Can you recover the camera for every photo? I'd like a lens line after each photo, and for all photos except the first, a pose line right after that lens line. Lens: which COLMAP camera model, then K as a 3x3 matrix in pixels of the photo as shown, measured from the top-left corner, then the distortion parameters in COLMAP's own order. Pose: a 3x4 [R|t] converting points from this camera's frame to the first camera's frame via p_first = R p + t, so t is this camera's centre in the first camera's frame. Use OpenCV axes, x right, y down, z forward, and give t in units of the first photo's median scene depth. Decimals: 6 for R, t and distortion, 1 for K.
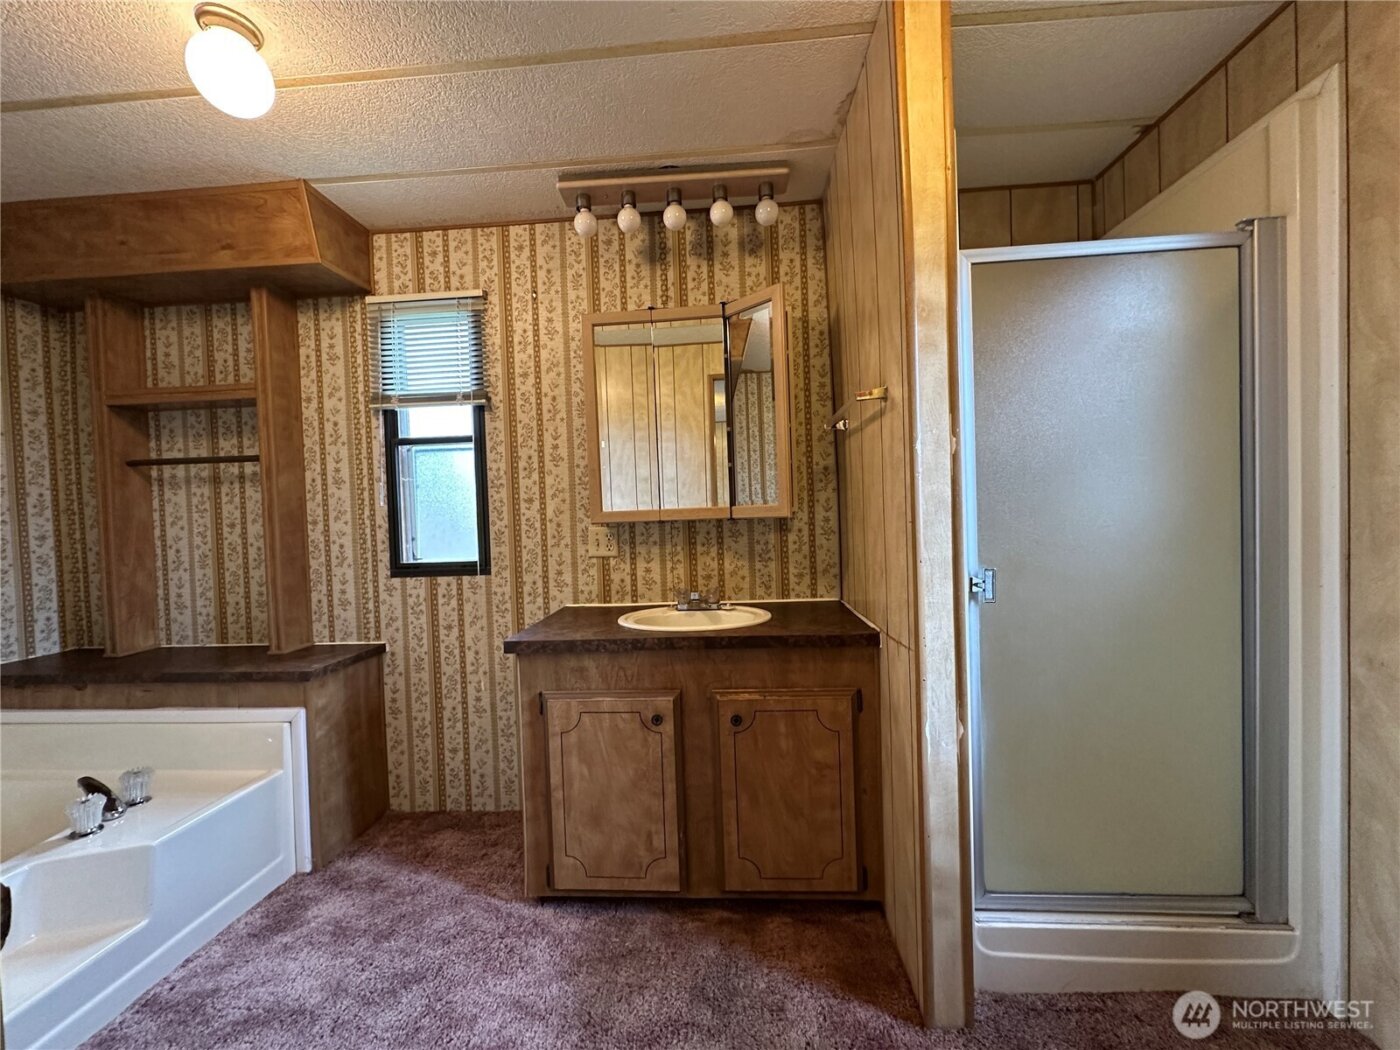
lens RADIAL K [[557.9, 0, 700.0], [0, 557.9, 525.5], [0, 0, 1]] dist [-0.001532, 0.000371]
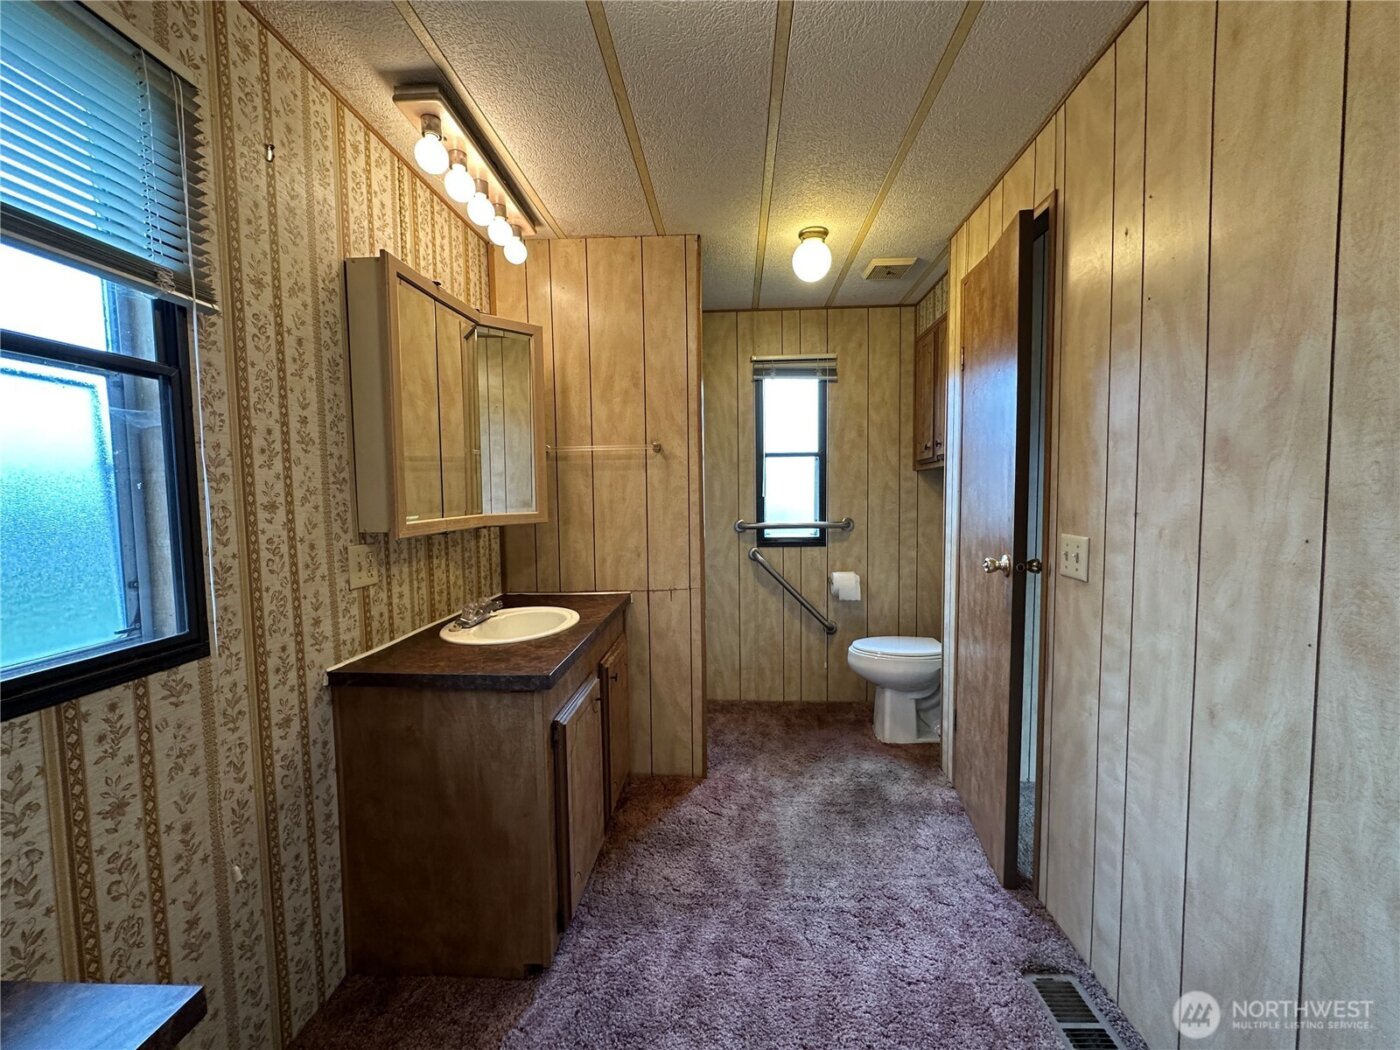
lens RADIAL K [[557.9, 0, 700.0], [0, 557.9, 525.5], [0, 0, 1]] dist [-0.001532, 0.000371]
pose [[-0.000130, -0.027702, 0.999616, -0.878818], [0.038949, 0.998858, 0.027686, -0.024654], [-0.999241, 0.038938, 0.000949, 0.563328]]
